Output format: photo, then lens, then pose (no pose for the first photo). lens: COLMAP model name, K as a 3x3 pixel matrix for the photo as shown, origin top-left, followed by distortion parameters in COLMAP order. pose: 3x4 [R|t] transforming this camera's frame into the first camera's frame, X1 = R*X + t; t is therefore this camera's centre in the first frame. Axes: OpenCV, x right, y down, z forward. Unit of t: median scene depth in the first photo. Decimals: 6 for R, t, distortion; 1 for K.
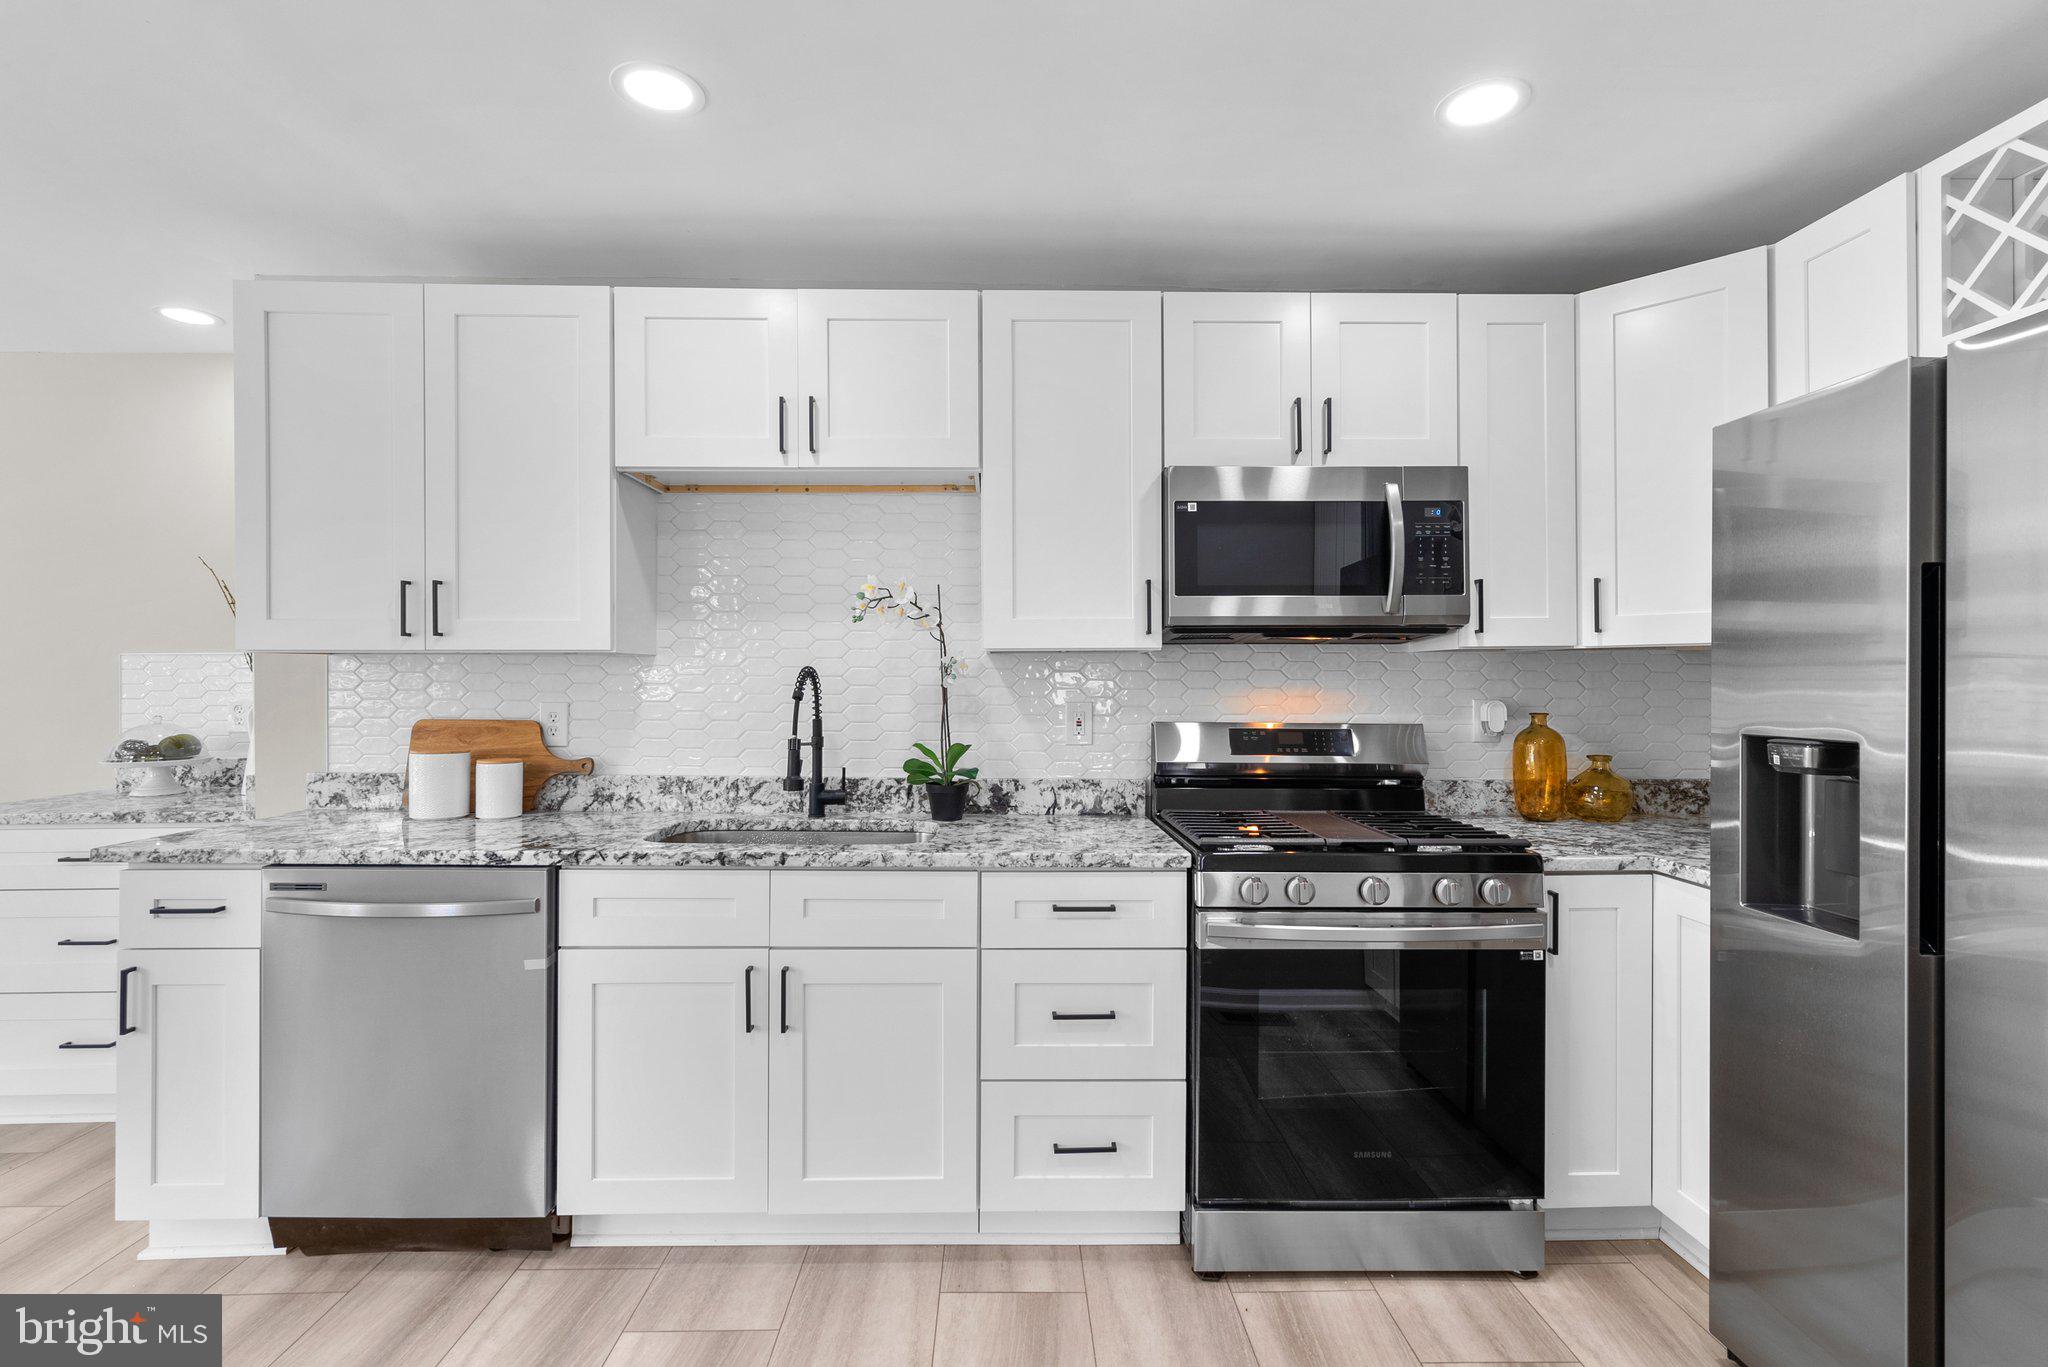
lens RADIAL K [[931.9, 0, 1024.5], [0, 931.9, 679.3], [0, 0, 1]] dist [-0.001276, 0.000805]
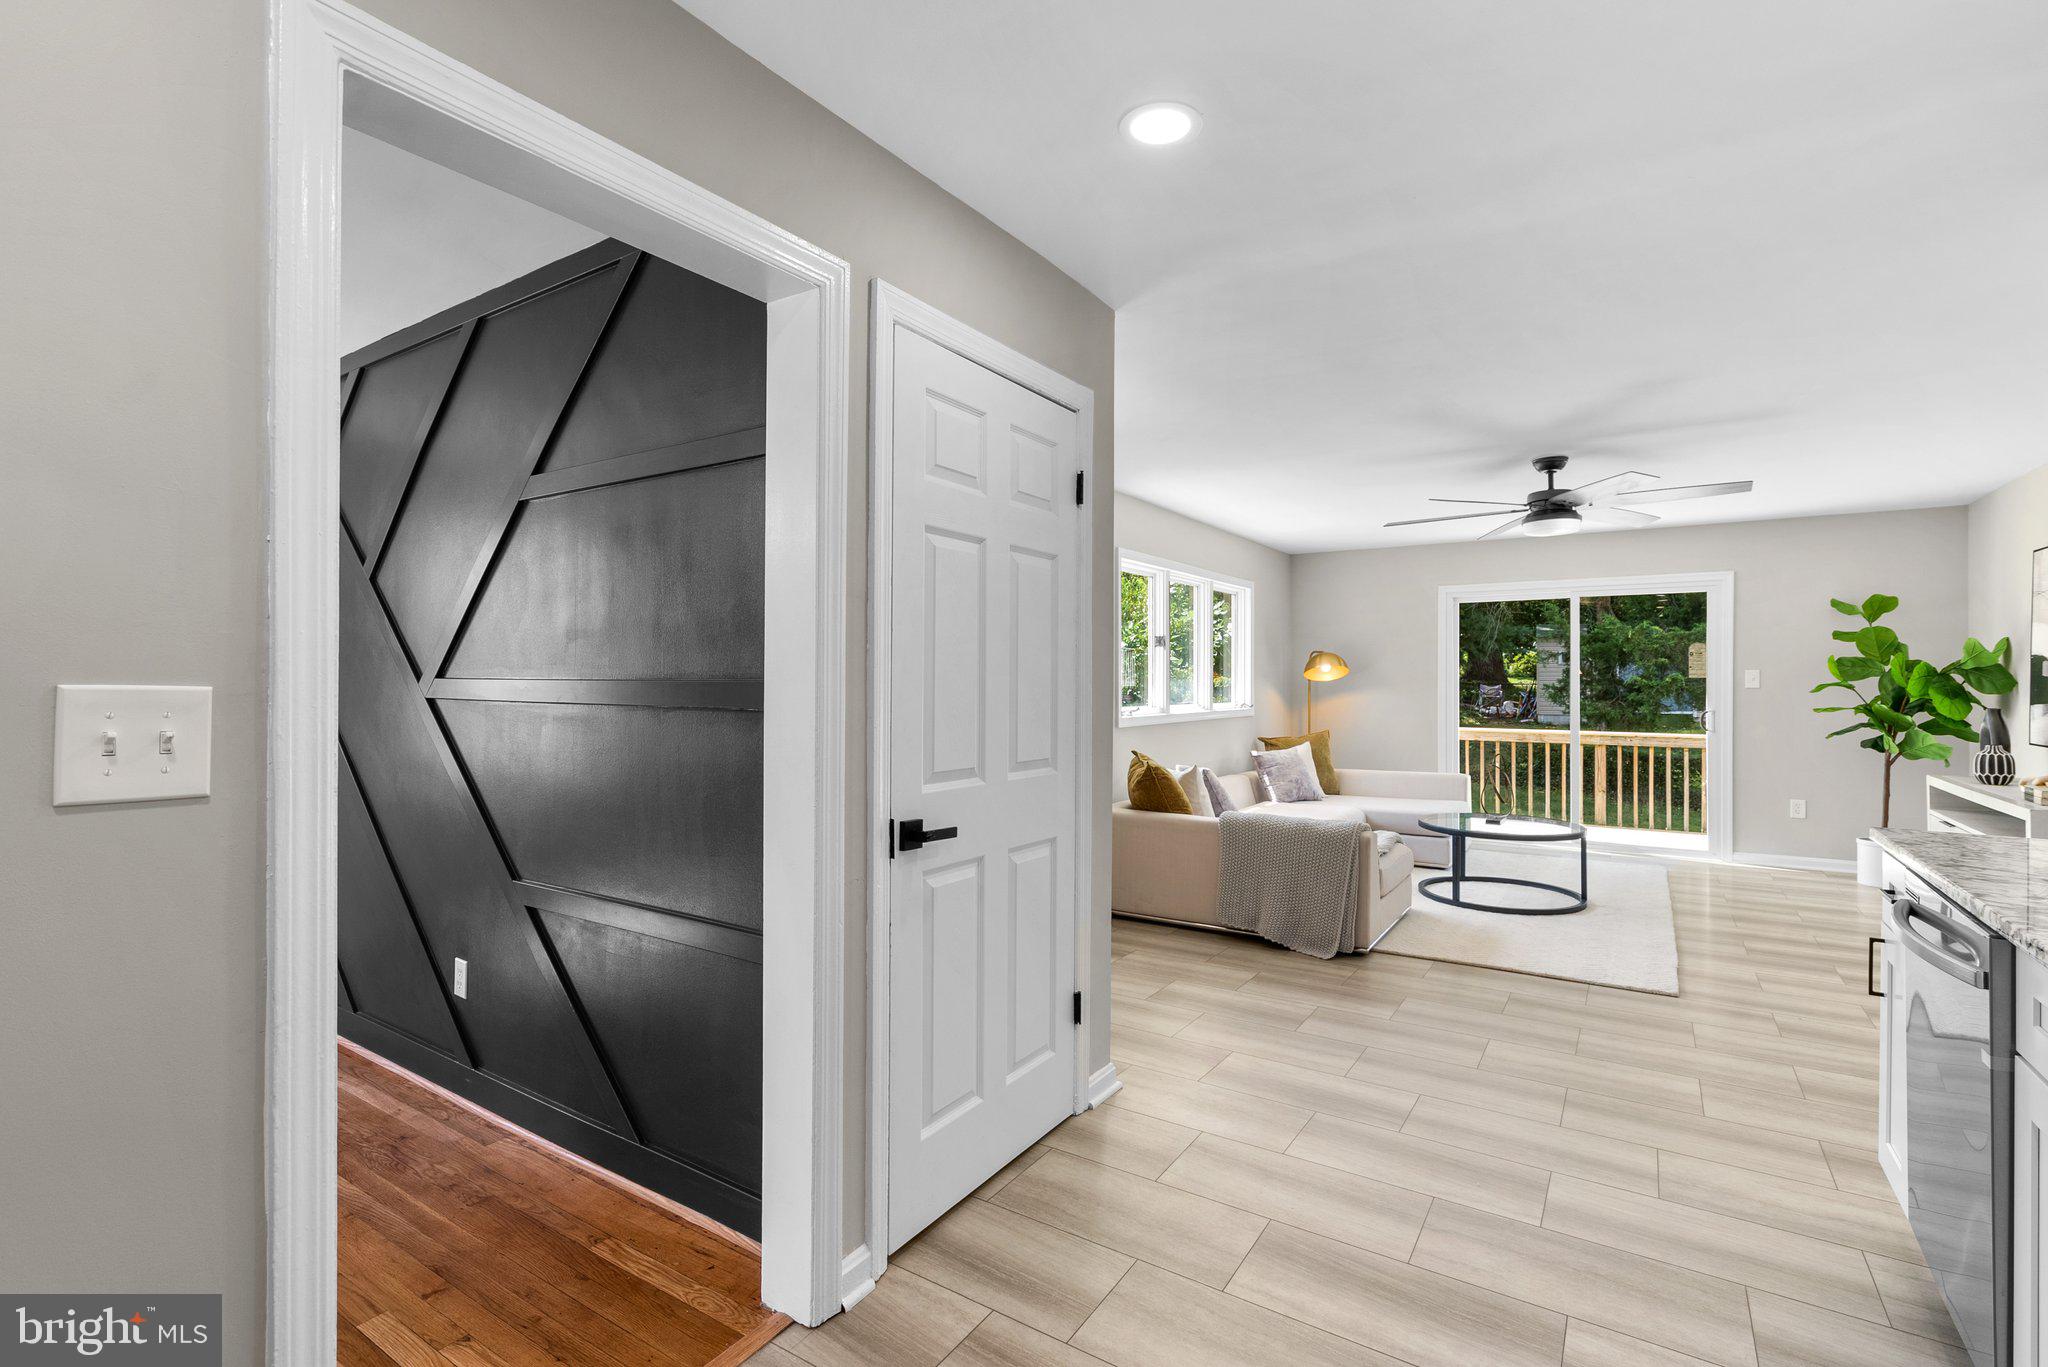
lens RADIAL K [[931.9, 0, 1024.5], [0, 931.9, 679.3], [0, 0, 1]] dist [-0.001276, 0.000805]
pose [[-0.570934, -0.000651, -0.820995, 0.440796], [-0.003249, 0.999994, 0.001467, 0.000656], [0.820989, 0.003505, -0.570933, 0.648868]]
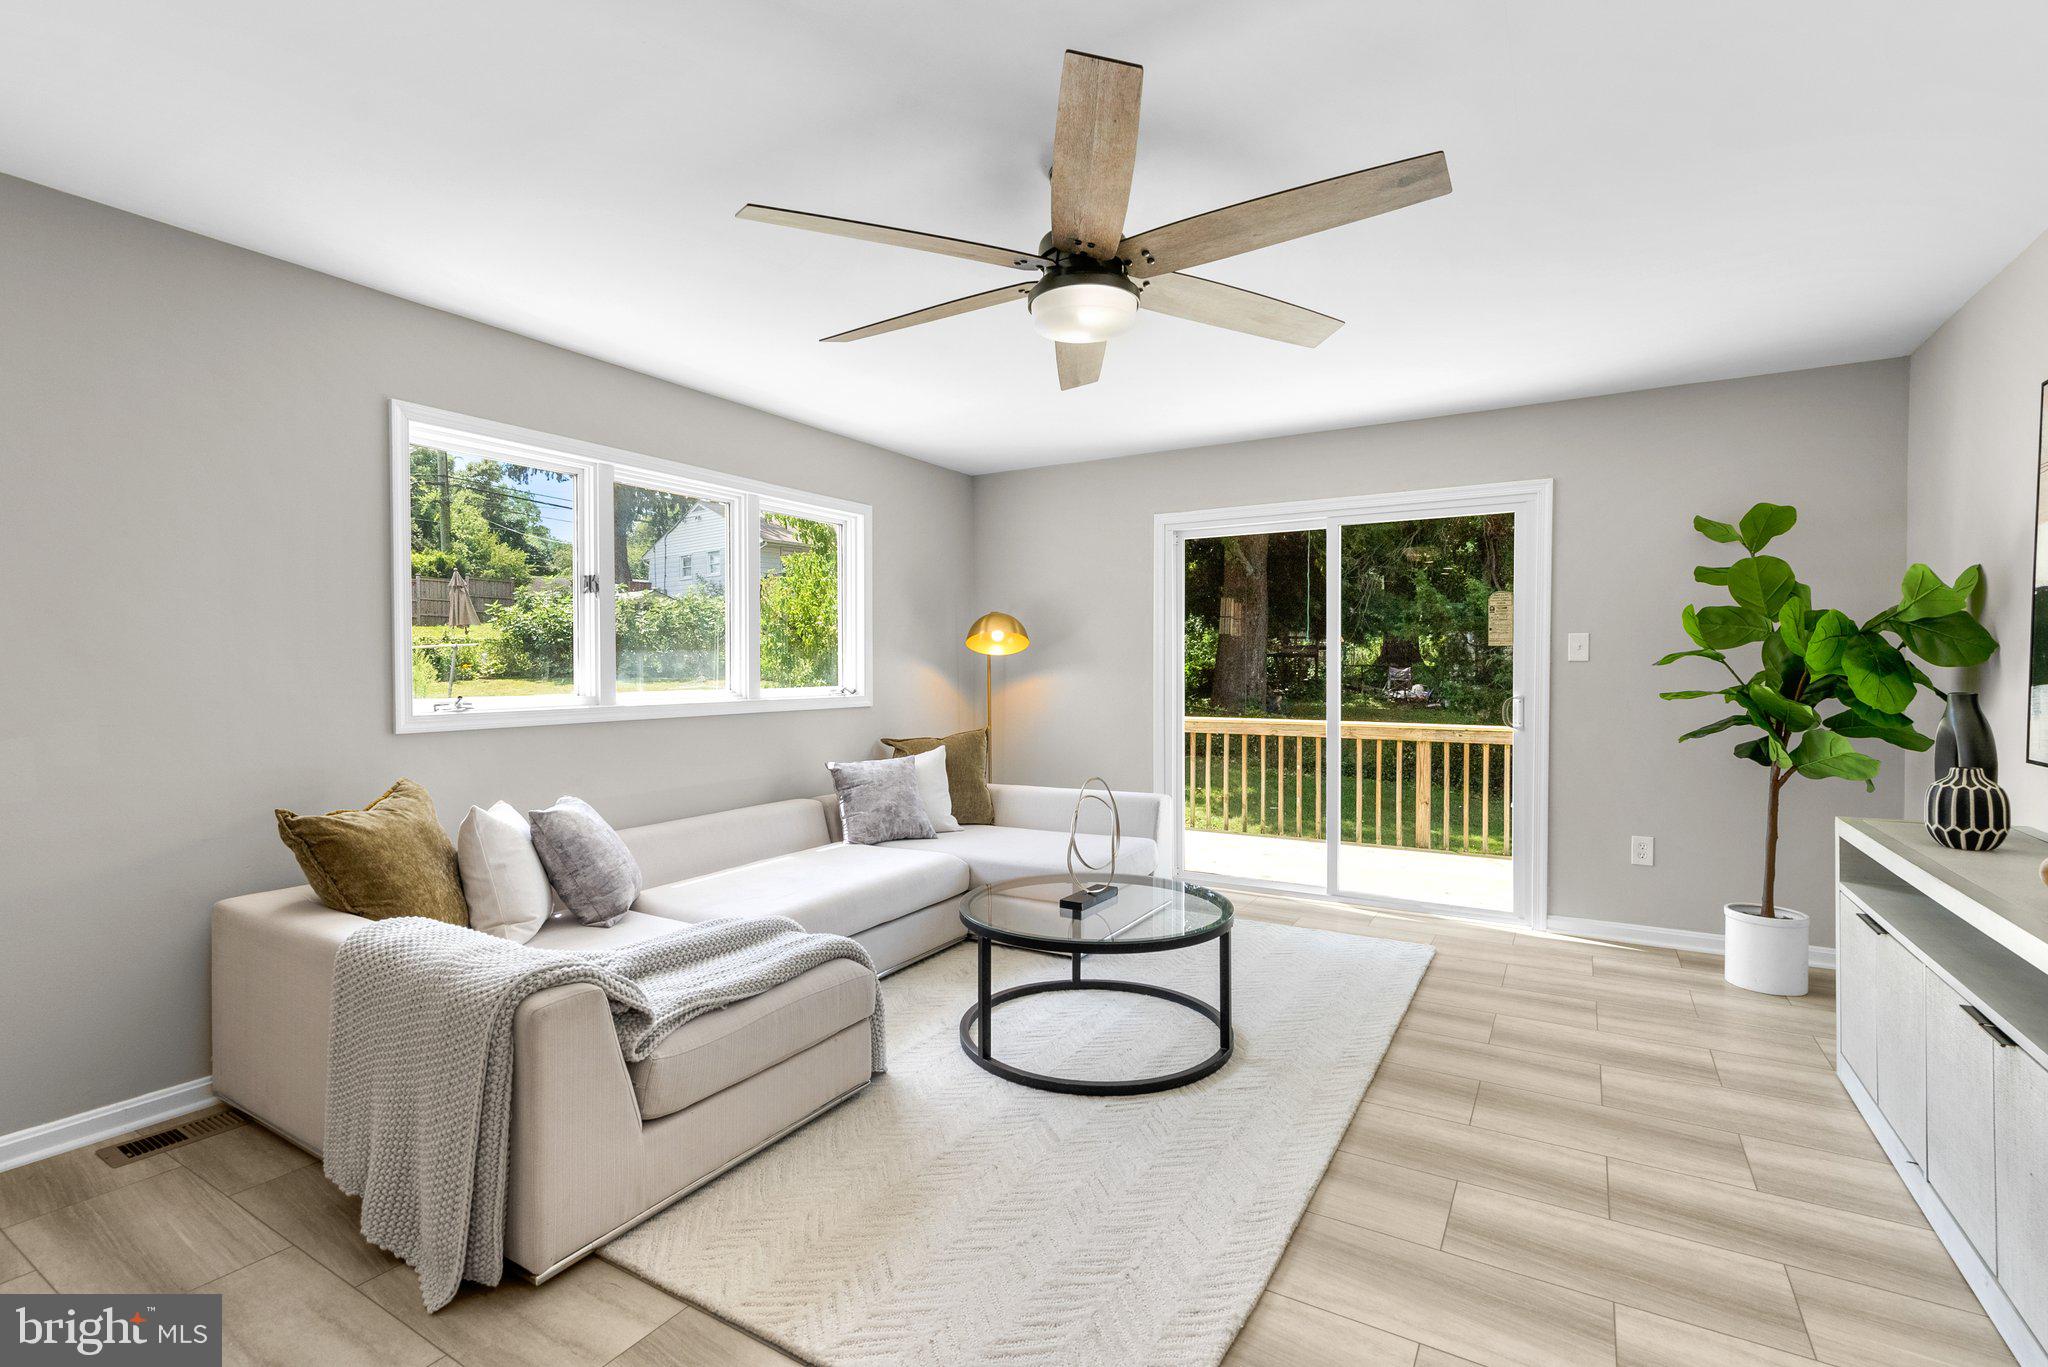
lens RADIAL K [[922.1, 0, 1024.0], [0, 922.1, 683.5], [0, 0, 1]] dist [-0.001822, 0.000159]
pose [[-0.535522, 0.017968, -0.844330, -0.984429], [-0.000530, 0.999766, 0.021613, 0.027967], [0.844521, 0.012022, -0.535387, 0.886531]]
